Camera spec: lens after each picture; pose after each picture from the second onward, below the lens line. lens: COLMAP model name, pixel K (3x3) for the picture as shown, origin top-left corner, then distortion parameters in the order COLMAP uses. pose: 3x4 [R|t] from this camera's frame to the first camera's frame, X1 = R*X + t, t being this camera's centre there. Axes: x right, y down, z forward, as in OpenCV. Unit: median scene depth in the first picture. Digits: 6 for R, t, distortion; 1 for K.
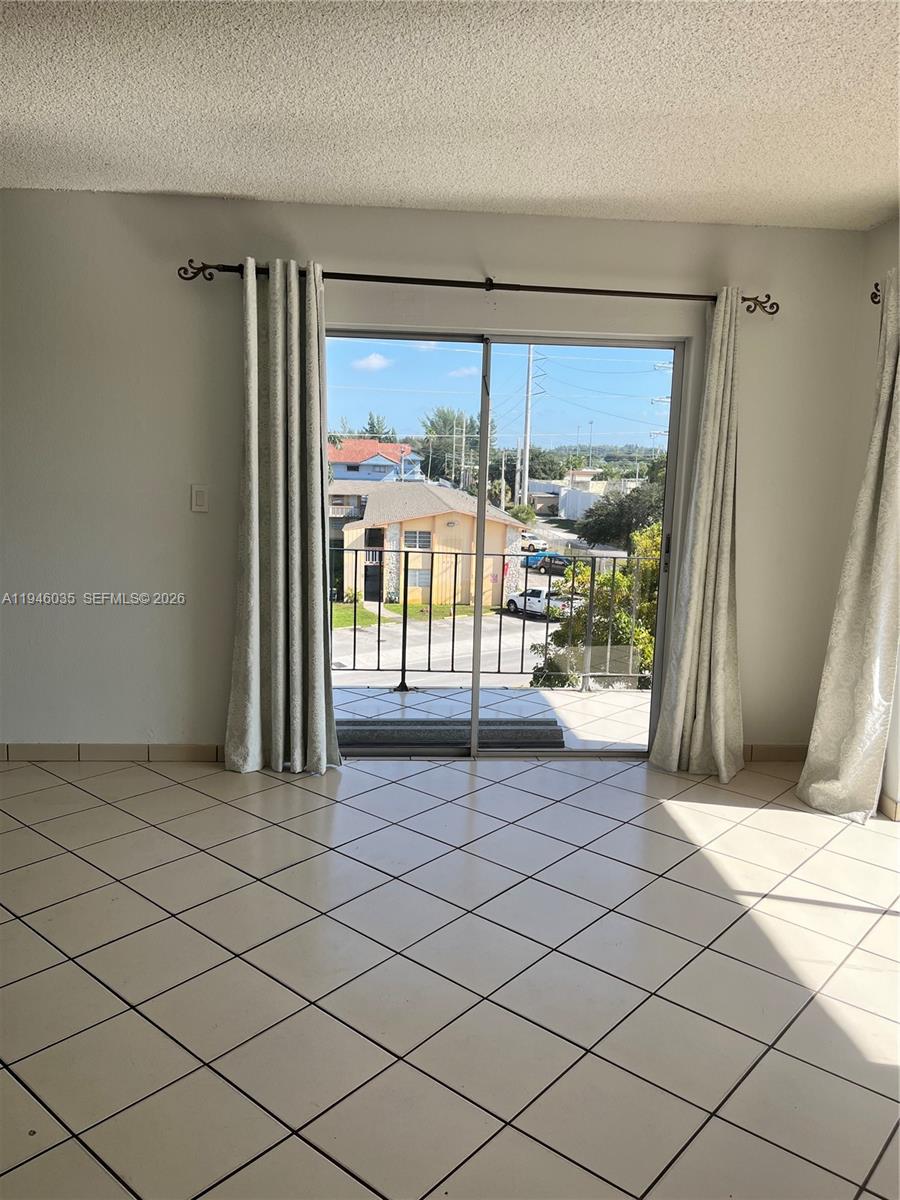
lens RADIAL K [[926.4, 0, 446.0], [0, 926.4, 598.5], [0, 0, 1]] dist [0.062458, -0.011145]
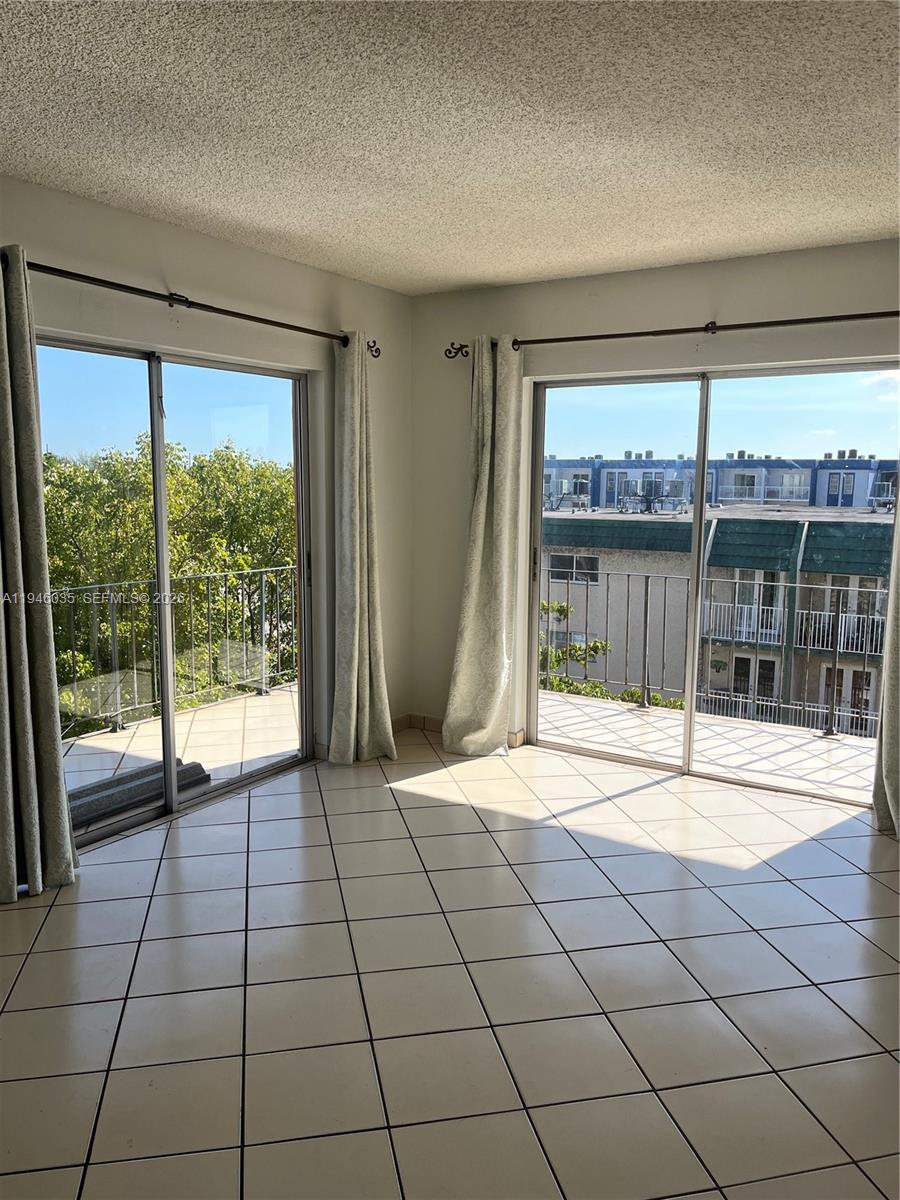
lens RADIAL K [[926.4, 0, 446.7], [0, 926.4, 607.0], [0, 0, 1]] dist [0.062458, -0.011145]
pose [[0.609092, -0.135882, 0.781373, -0.556161], [0.138321, 0.988314, 0.064047, -0.056536], [-0.780945, 0.069070, 0.620769, 0.228962]]
